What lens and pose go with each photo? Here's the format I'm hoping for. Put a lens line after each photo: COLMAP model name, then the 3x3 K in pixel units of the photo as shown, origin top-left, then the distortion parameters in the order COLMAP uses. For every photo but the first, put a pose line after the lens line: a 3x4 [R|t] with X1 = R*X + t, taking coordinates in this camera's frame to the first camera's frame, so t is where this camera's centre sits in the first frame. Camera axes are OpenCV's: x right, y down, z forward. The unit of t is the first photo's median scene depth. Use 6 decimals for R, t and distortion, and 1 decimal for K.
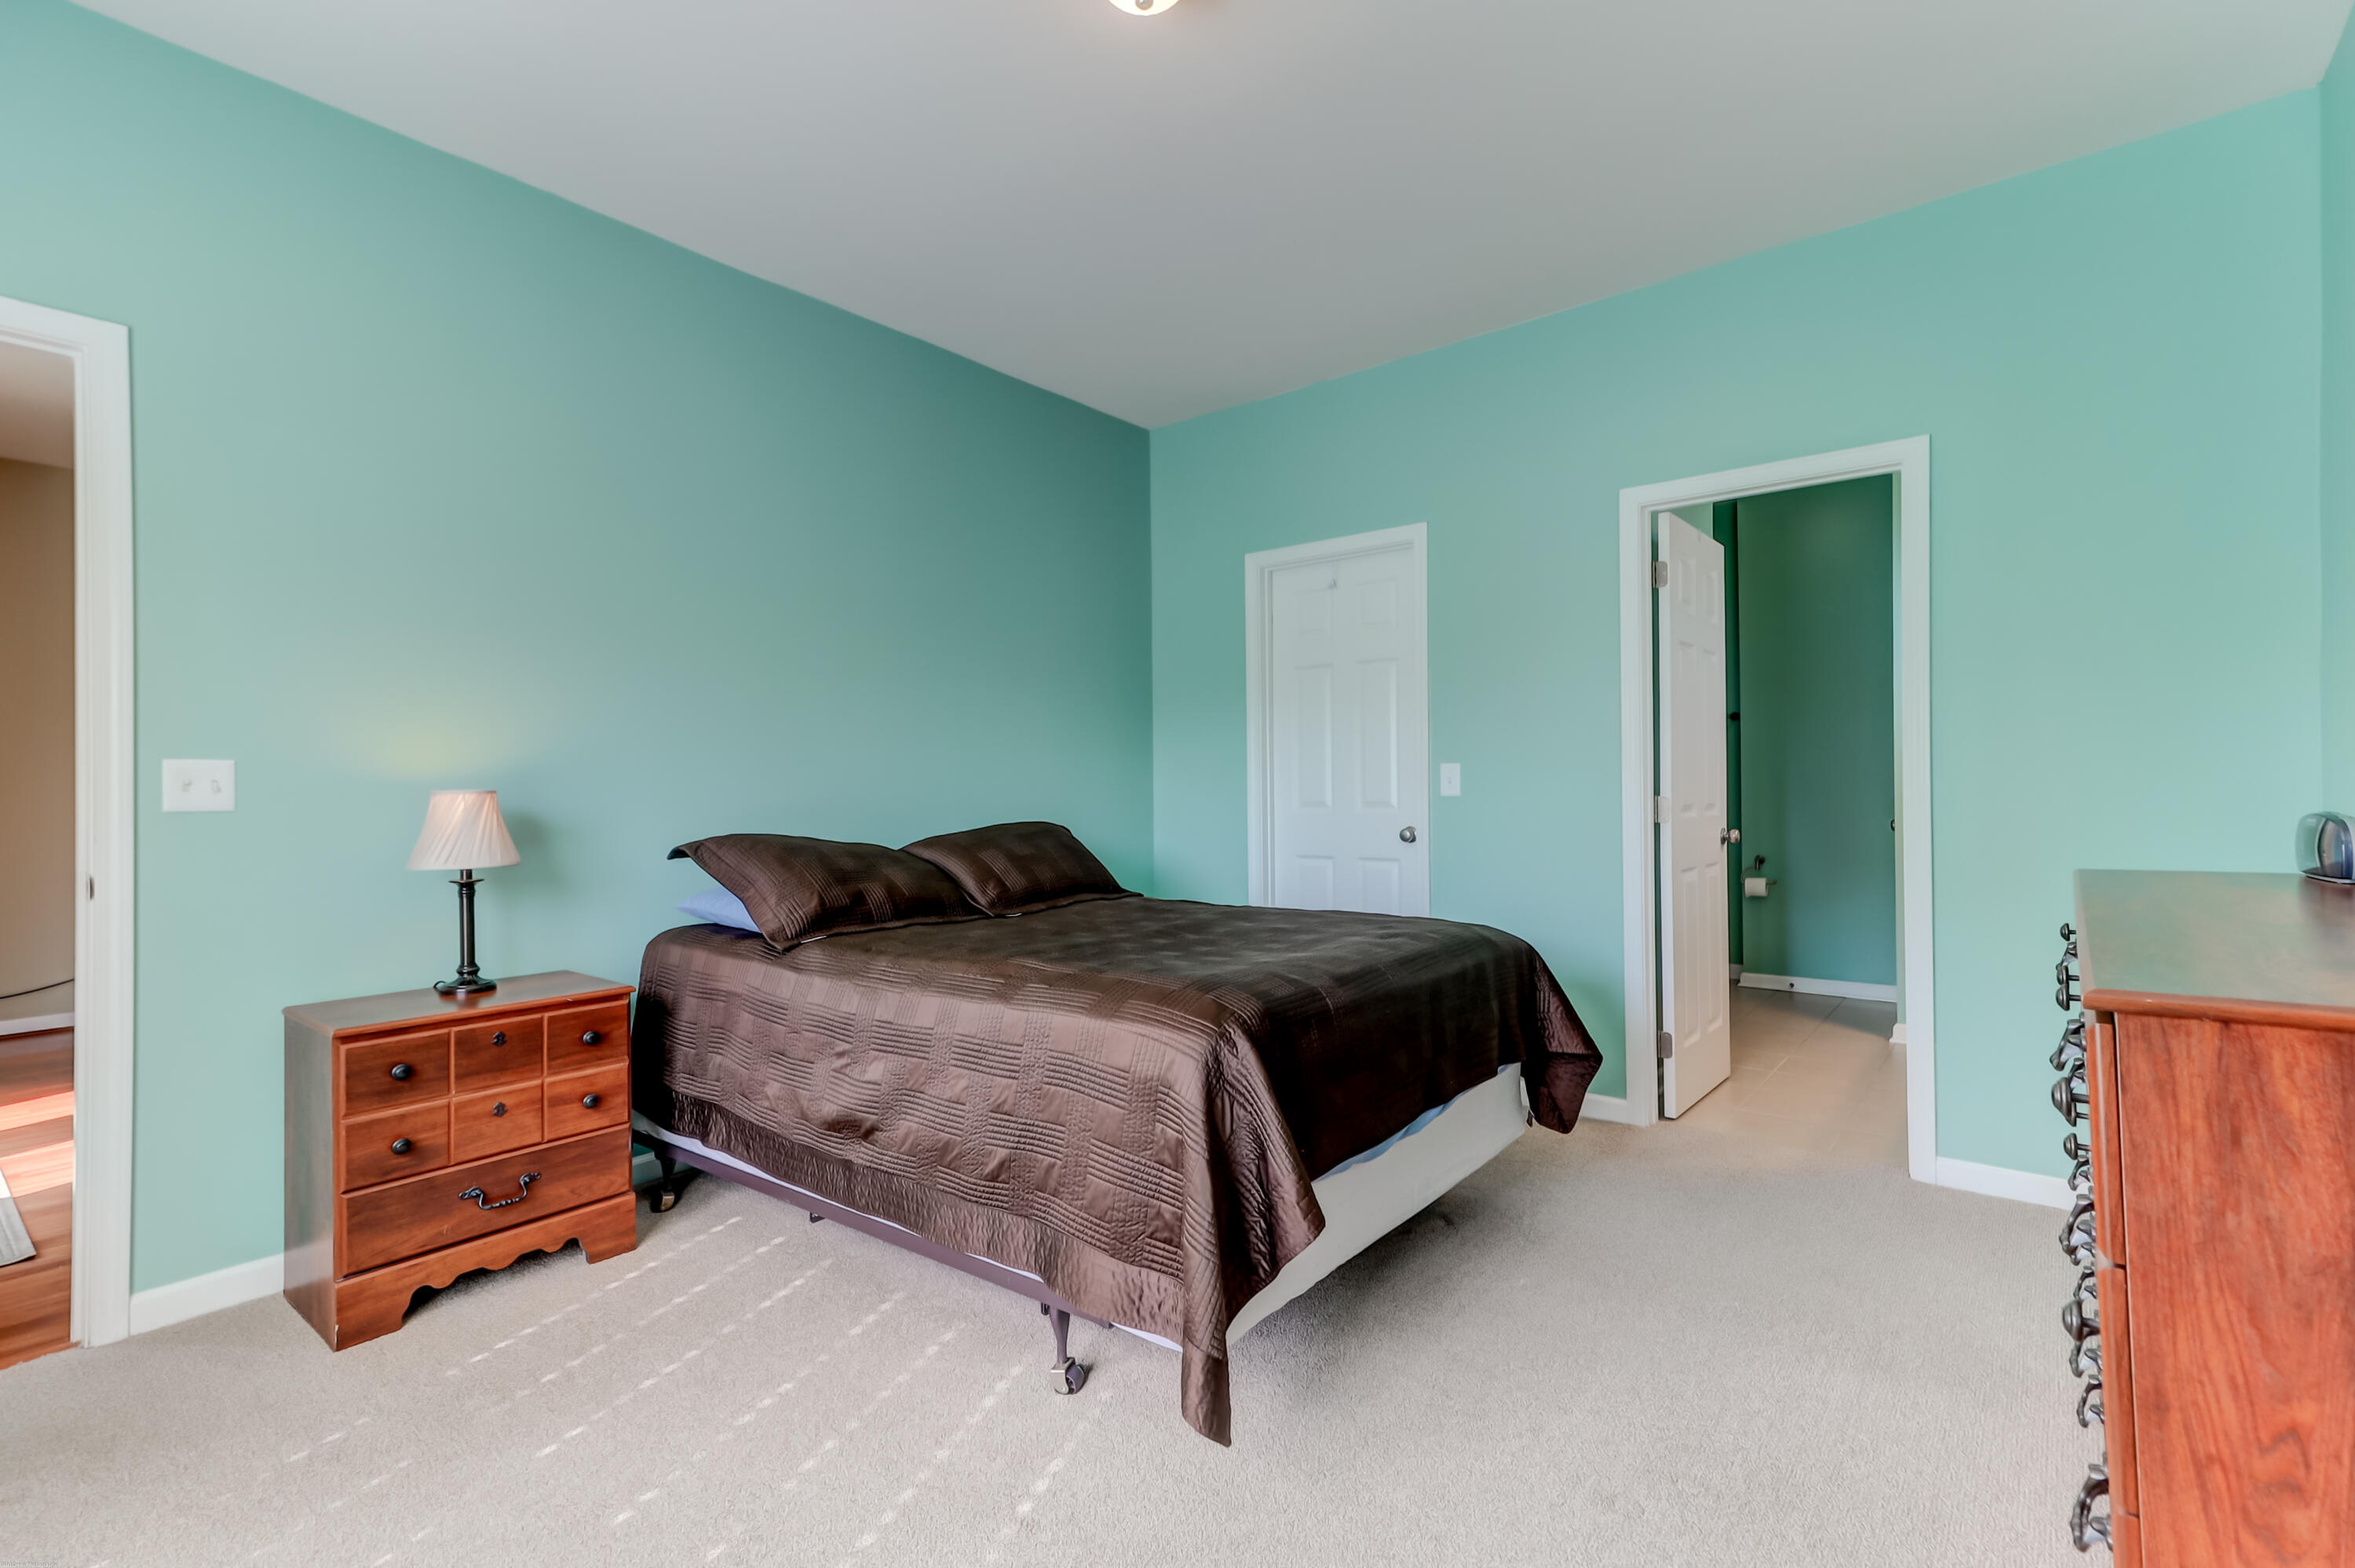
lens RADIAL K [[1081.9, 0, 1174.3], [0, 1081.9, 787.3], [0, 0, 1]] dist [0.038598, 0.000097]
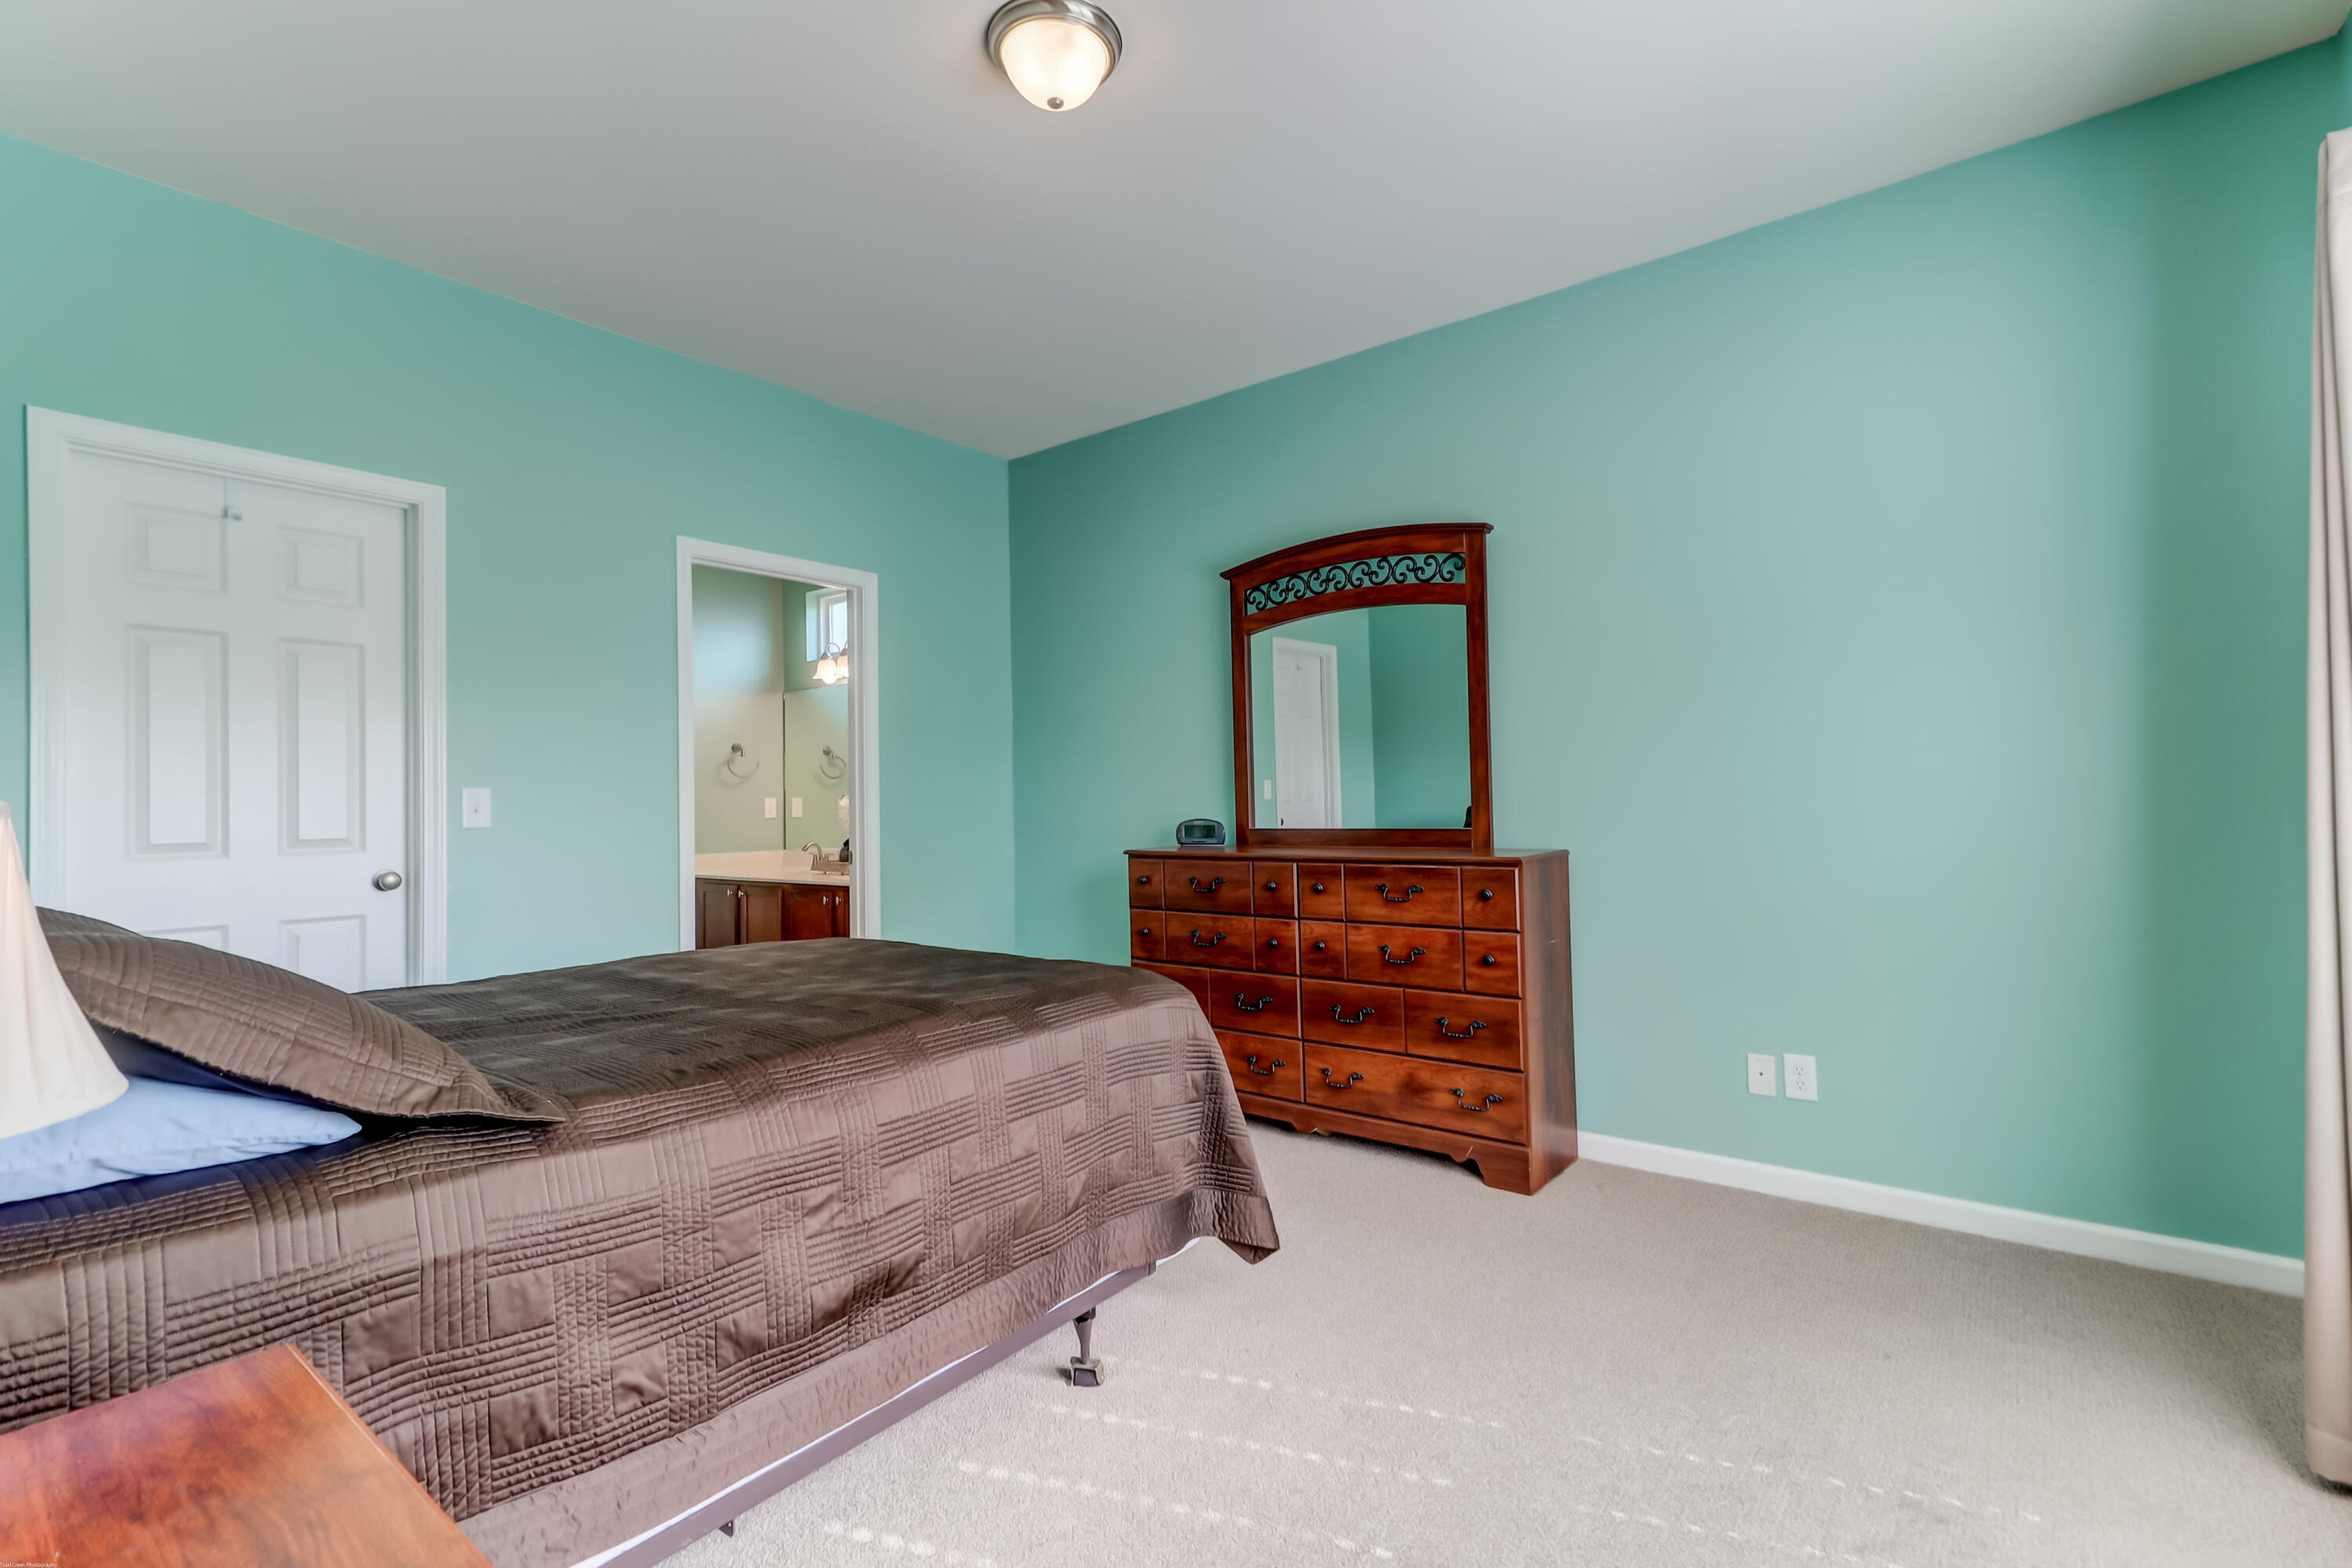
lens RADIAL K [[1080.7, 0, 1184.4], [0, 1080.7, 795.1], [0, 0, 1]] dist [0.038598, 0.000097]
pose [[-0.008758, 0.018873, 0.999784, -0.586430], [0.015099, 0.999710, -0.018739, 0.006500], [-0.999848, 0.014932, -0.009040, 0.468500]]
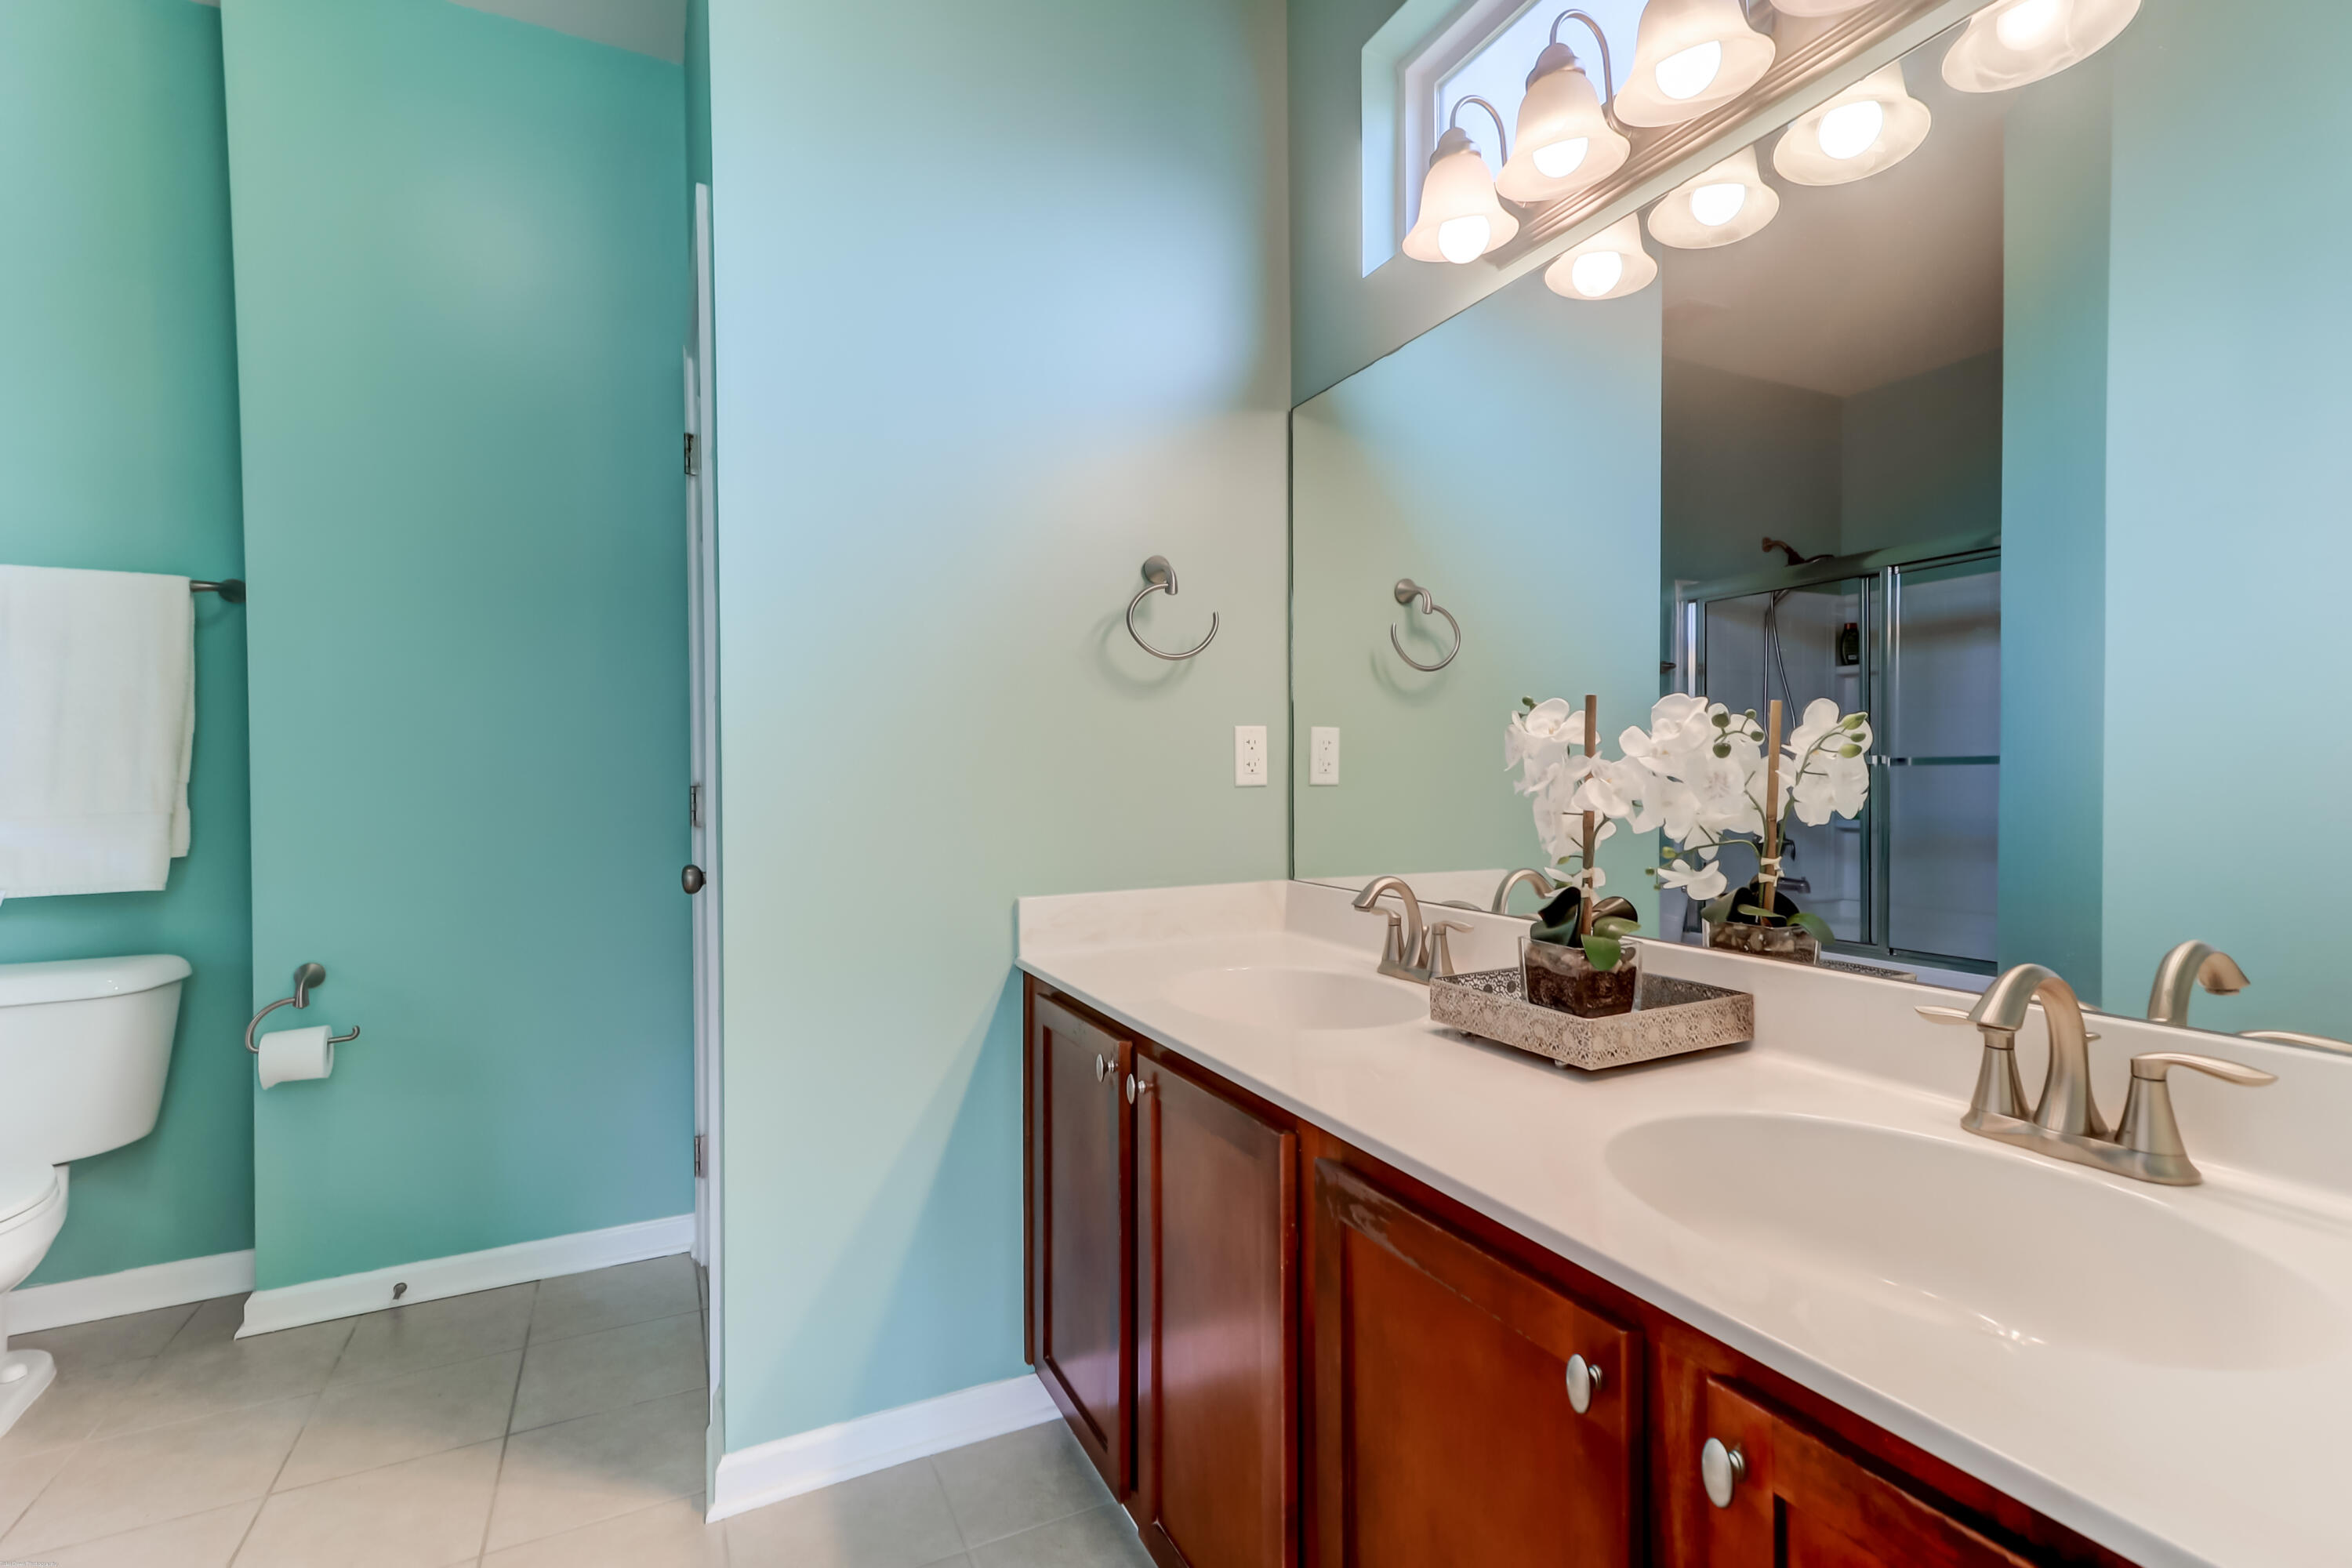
lens RADIAL K [[1080.7, 0, 1175.7], [0, 1080.7, 785.7], [0, 0, 1]] dist [0.038598, 0.000097]
pose [[0.419681, -0.010763, 0.907608, 0.474227], [0.003376, 0.999941, 0.010297, -0.003859], [-0.907665, -0.001257, 0.419693, 0.857367]]
